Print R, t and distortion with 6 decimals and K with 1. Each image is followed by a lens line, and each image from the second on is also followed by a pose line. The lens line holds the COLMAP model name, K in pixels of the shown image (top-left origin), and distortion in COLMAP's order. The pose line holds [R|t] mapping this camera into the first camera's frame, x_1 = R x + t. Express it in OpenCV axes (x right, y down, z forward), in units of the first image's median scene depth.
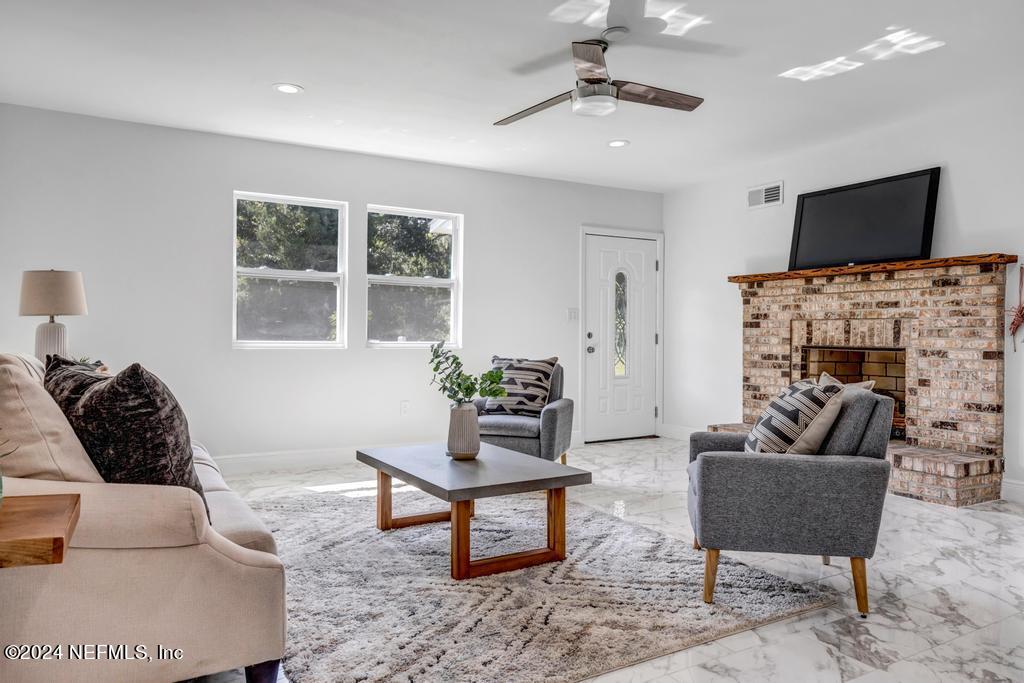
lens RADIAL K [[696.8, 0, 512.0], [0, 696.8, 341.5], [0, 0, 1]] dist [0.002813, 0.002017]
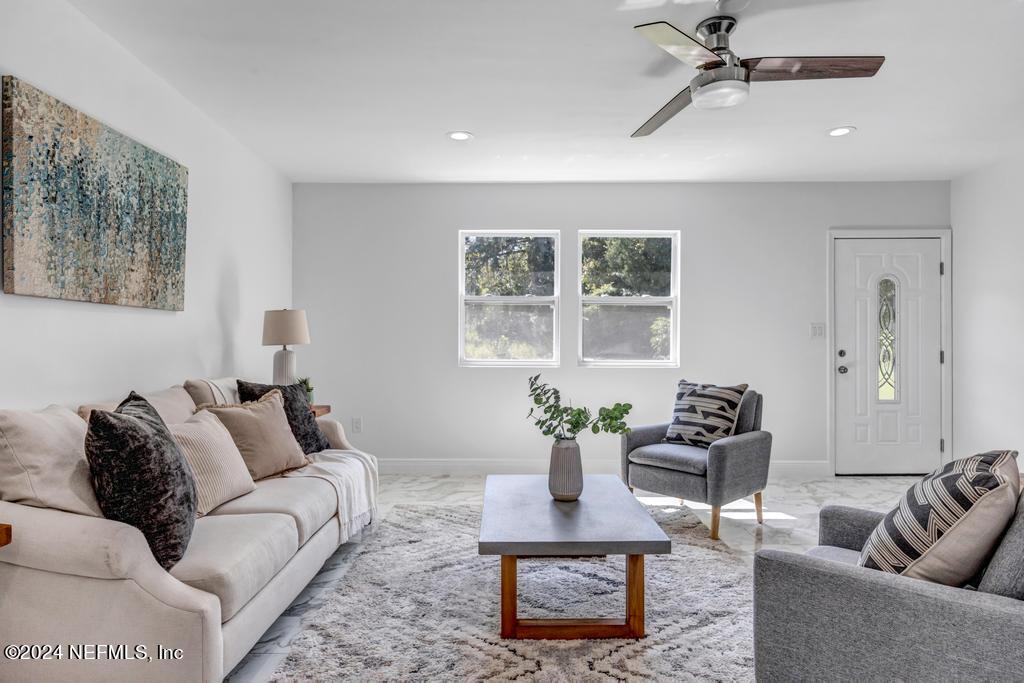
lens RADIAL K [[610.9, 0, 512.0], [0, 610.9, 341.5], [0, 0, 1]] dist [-0.014873, 0.002006]
pose [[0.861766, -0.001227, -0.507304, 0.259217], [-0.001262, 0.999989, -0.004563, -0.036037], [0.507304, 0.004573, 0.861755, 0.232237]]
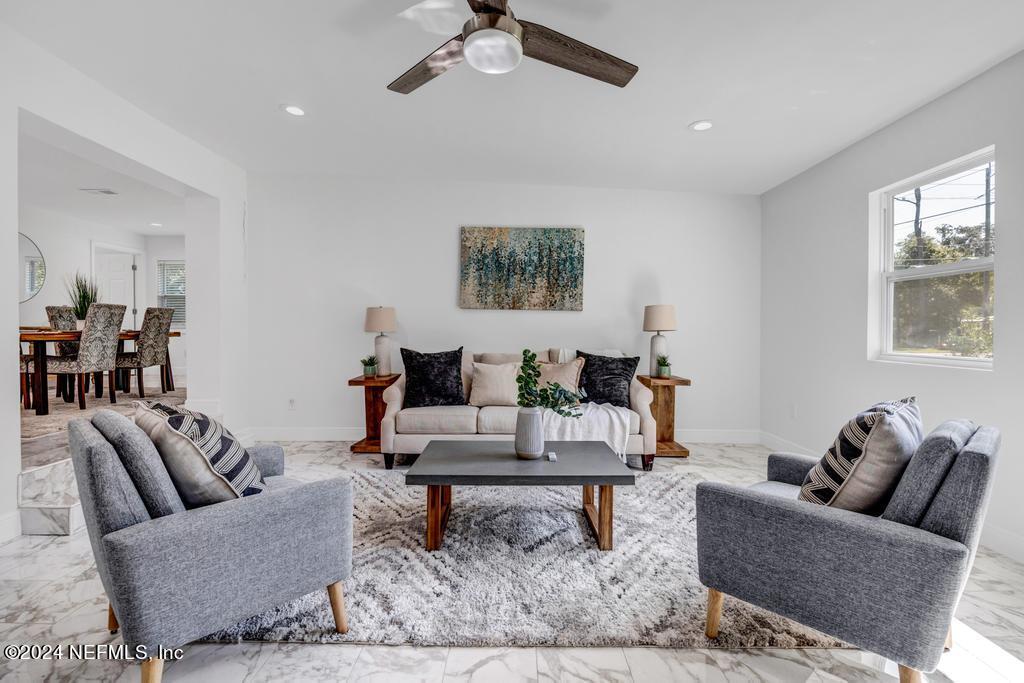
lens RADIAL K [[465.0, 0, 512.0], [0, 465.0, 341.5], [0, 0, 1]] dist [-0.021780, -0.000139]
pose [[-0.505981, 0.008374, -0.862504, 0.521048], [-0.018782, 0.999609, 0.020723, -0.025769], [0.862340, 0.026685, -0.505626, 1.219172]]
